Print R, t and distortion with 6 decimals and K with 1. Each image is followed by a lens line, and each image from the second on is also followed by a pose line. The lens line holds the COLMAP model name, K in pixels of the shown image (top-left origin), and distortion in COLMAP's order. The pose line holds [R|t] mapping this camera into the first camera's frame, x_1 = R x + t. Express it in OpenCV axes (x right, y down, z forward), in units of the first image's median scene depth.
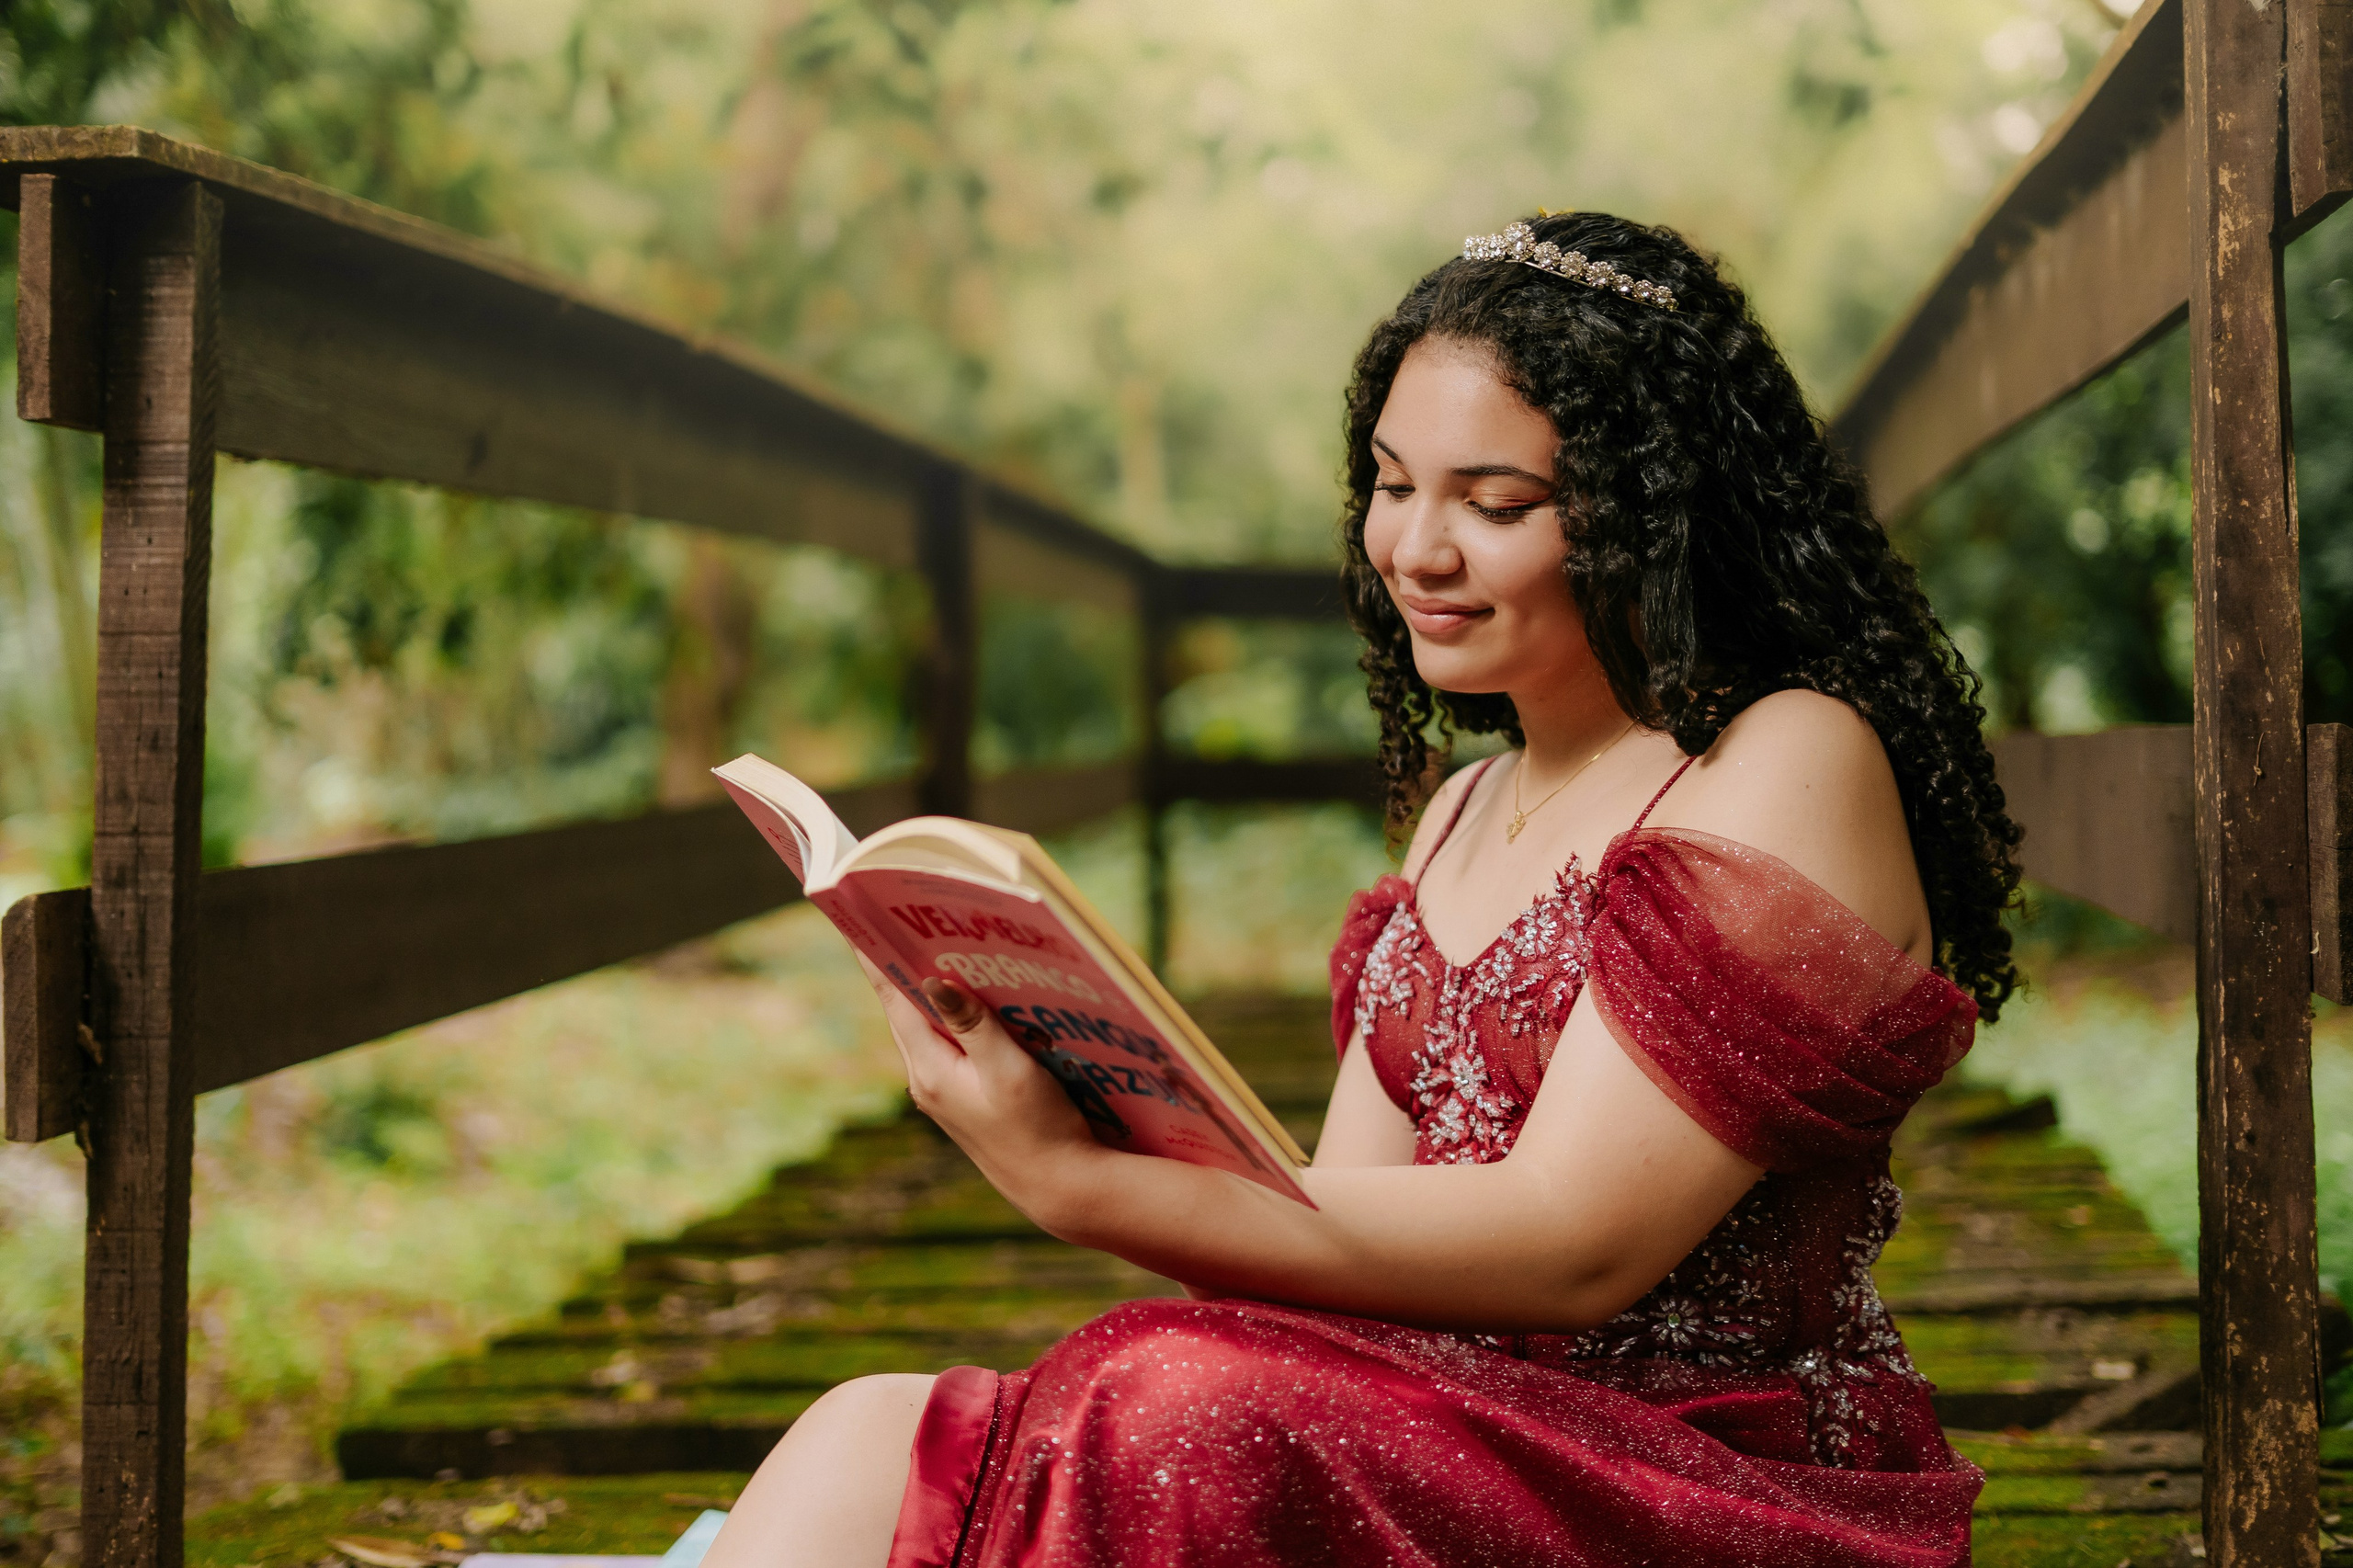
lens RADIAL K [[3549.1, 0, 1186.1], [0, 3549.1, 778.5], [0, 0, 1]] dist [-0.000545, 0.000000]
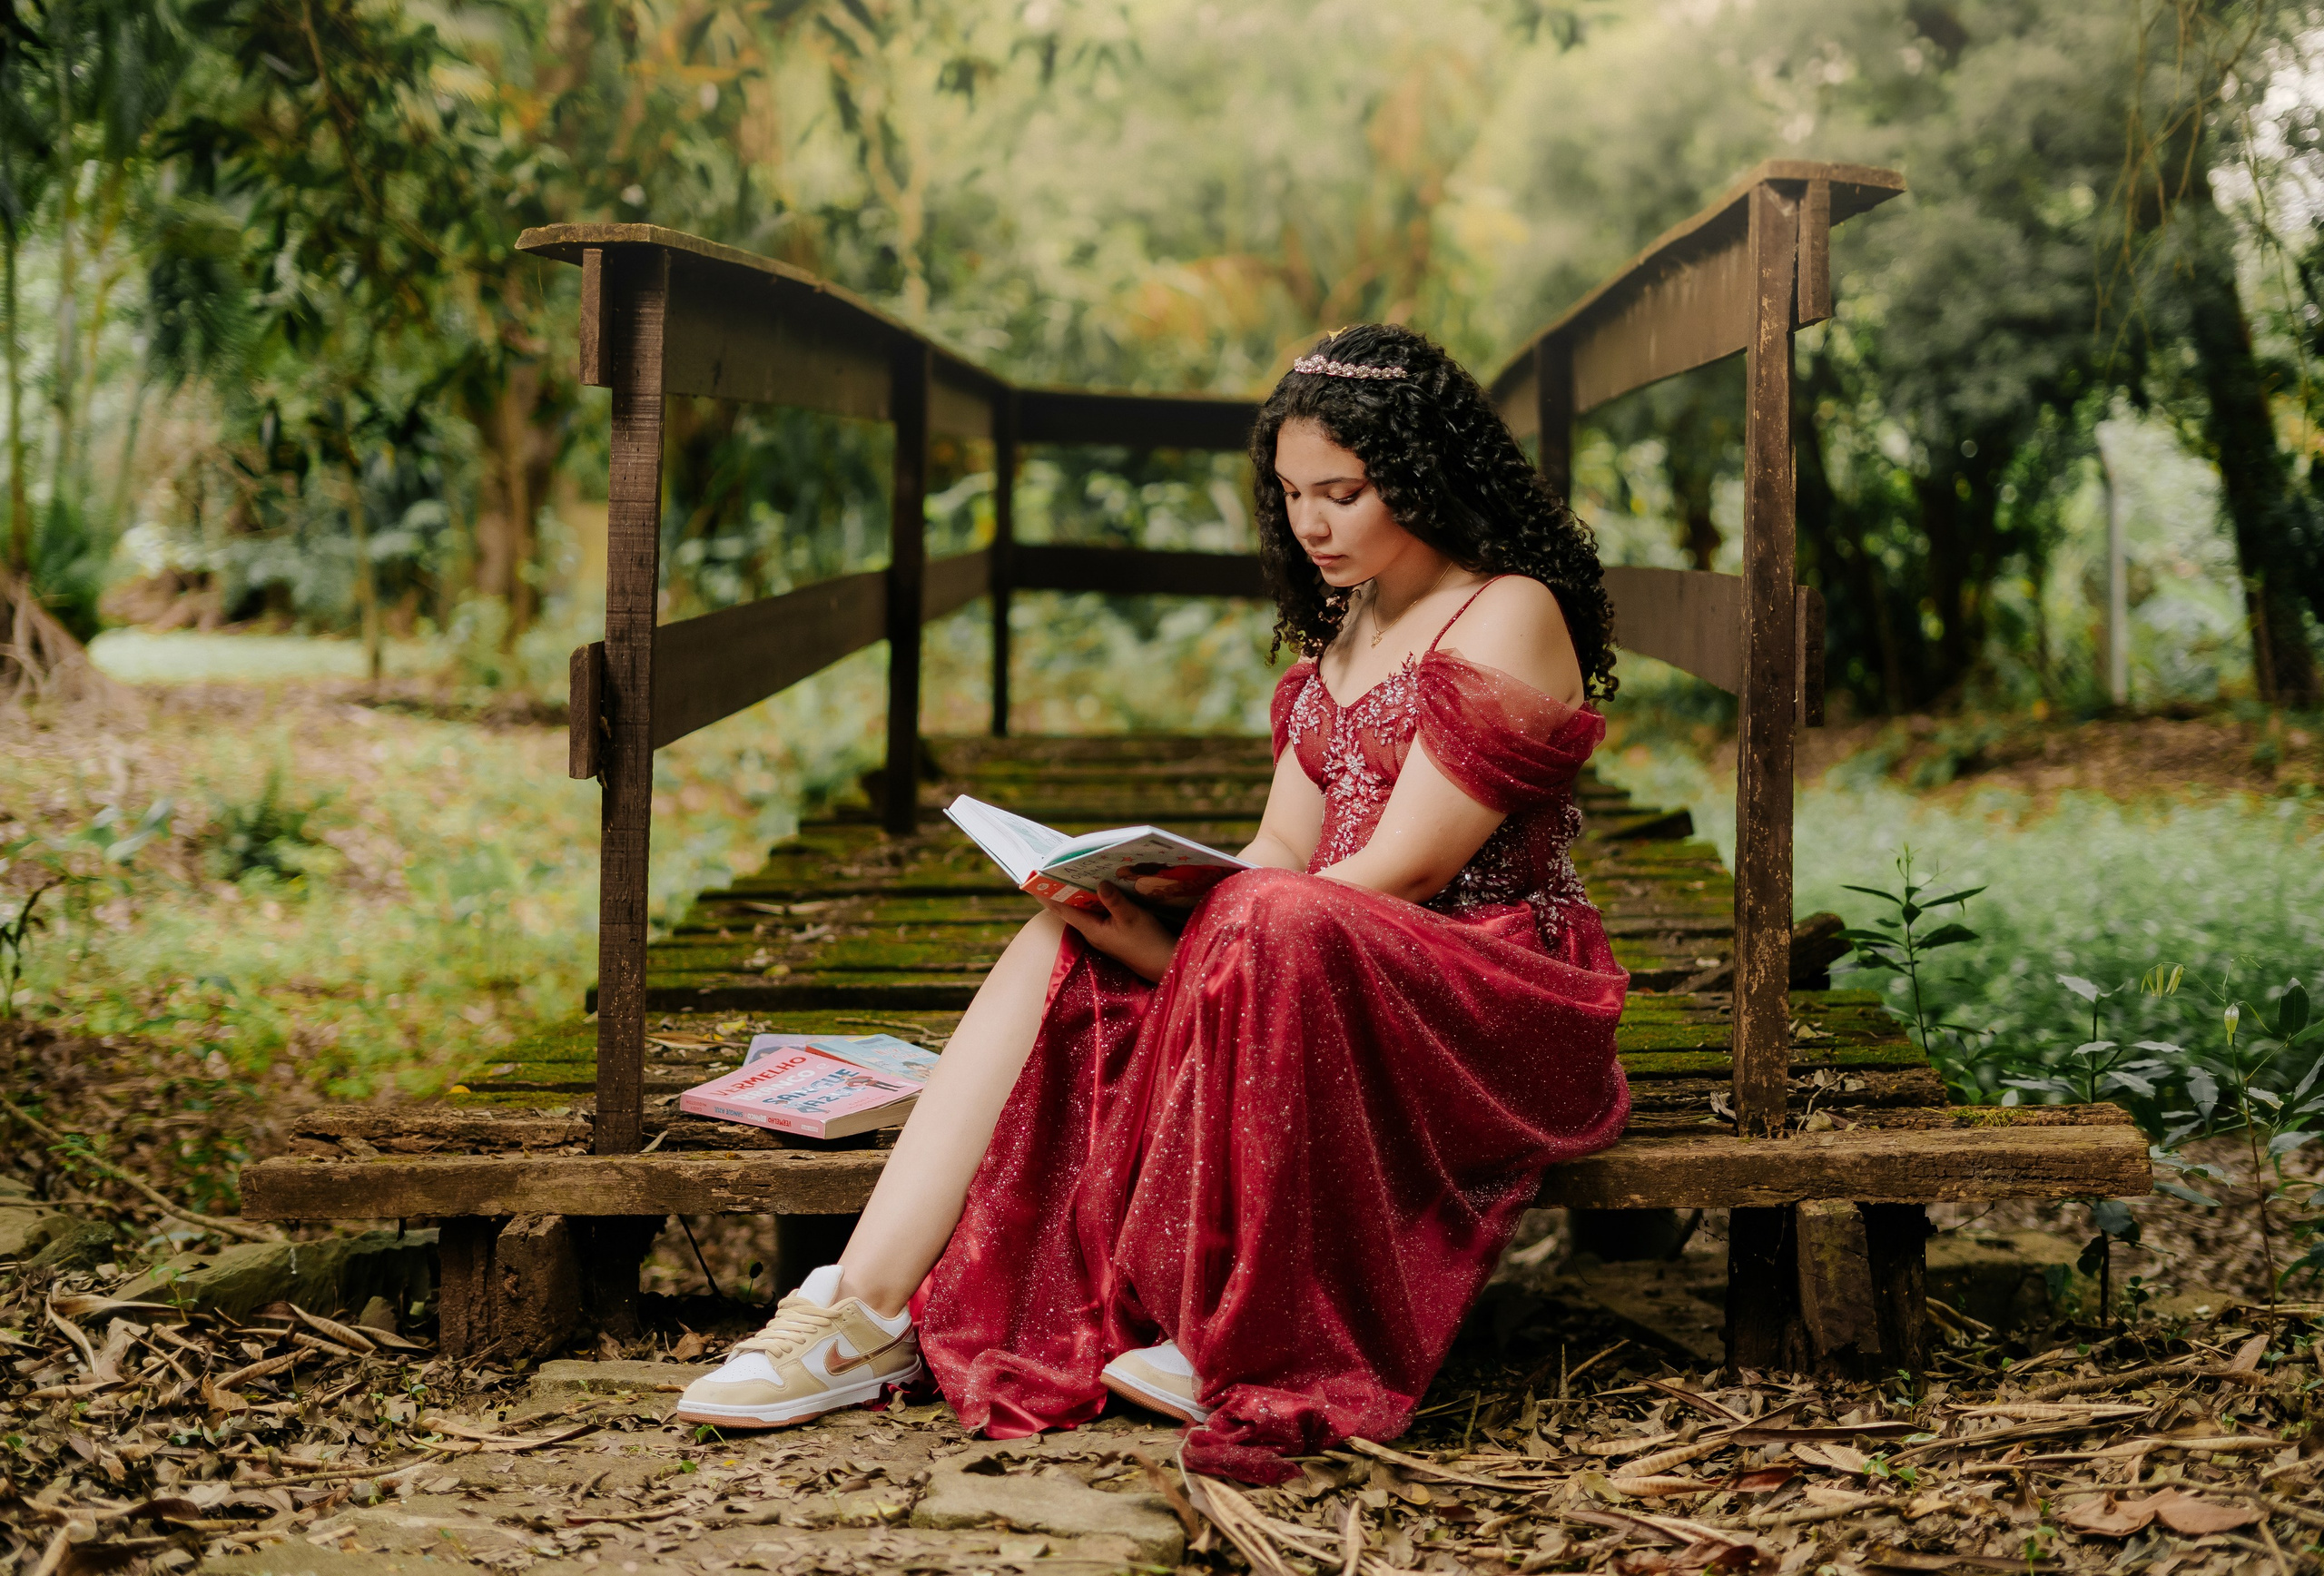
lens RADIAL K [[3537.2, 0, 1209.3], [0, 3537.2, 740.2], [0, 0, 1]] dist [0.007038, 0.000000]
pose [[0.995381, 0.020503, 0.093784, -0.168333], [-0.025658, 0.998206, 0.054093, -0.024091], [-0.092507, -0.056250, 0.994122, -0.819881]]
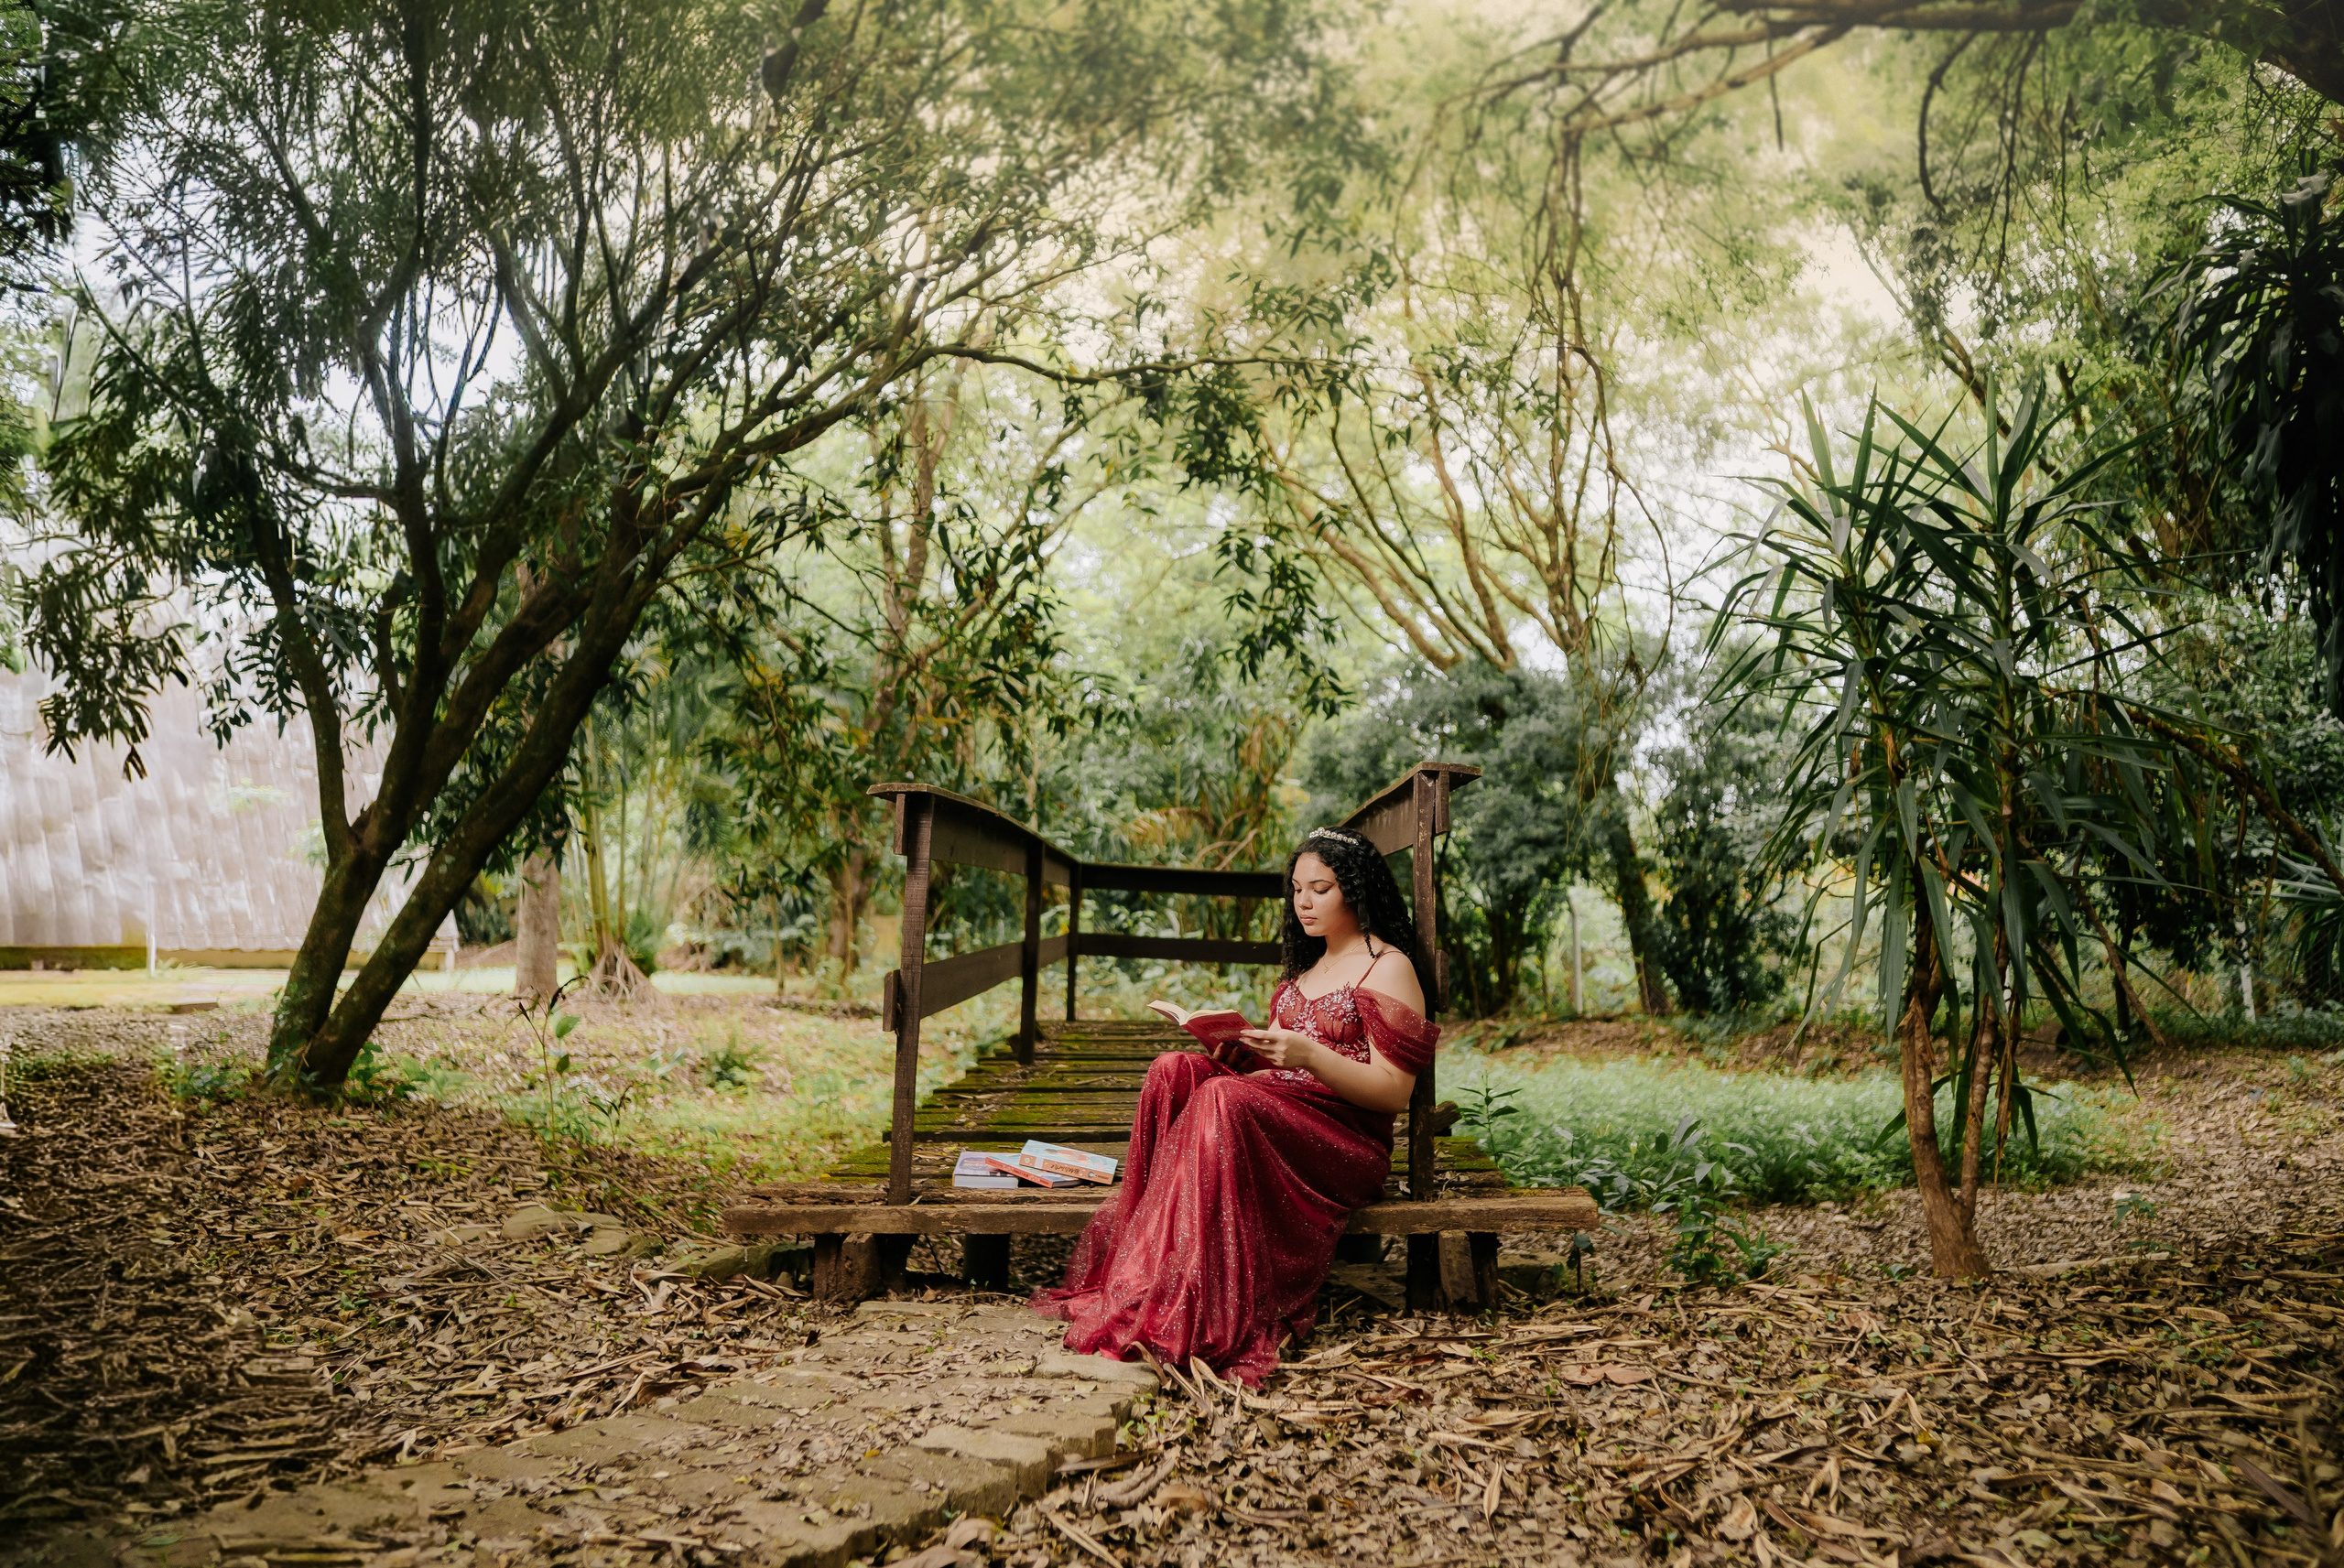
lens RADIAL K [[1619.7, 0, 1193.0], [0, 1619.7, 796.9], [0, 0, 1]] dist [-0.024153, 0.019325]
pose [[0.993162, 0.046575, 0.107053, -0.183607], [-0.037068, 0.995329, -0.089142, -0.011994], [-0.110705, 0.084564, 0.990249, -0.863345]]
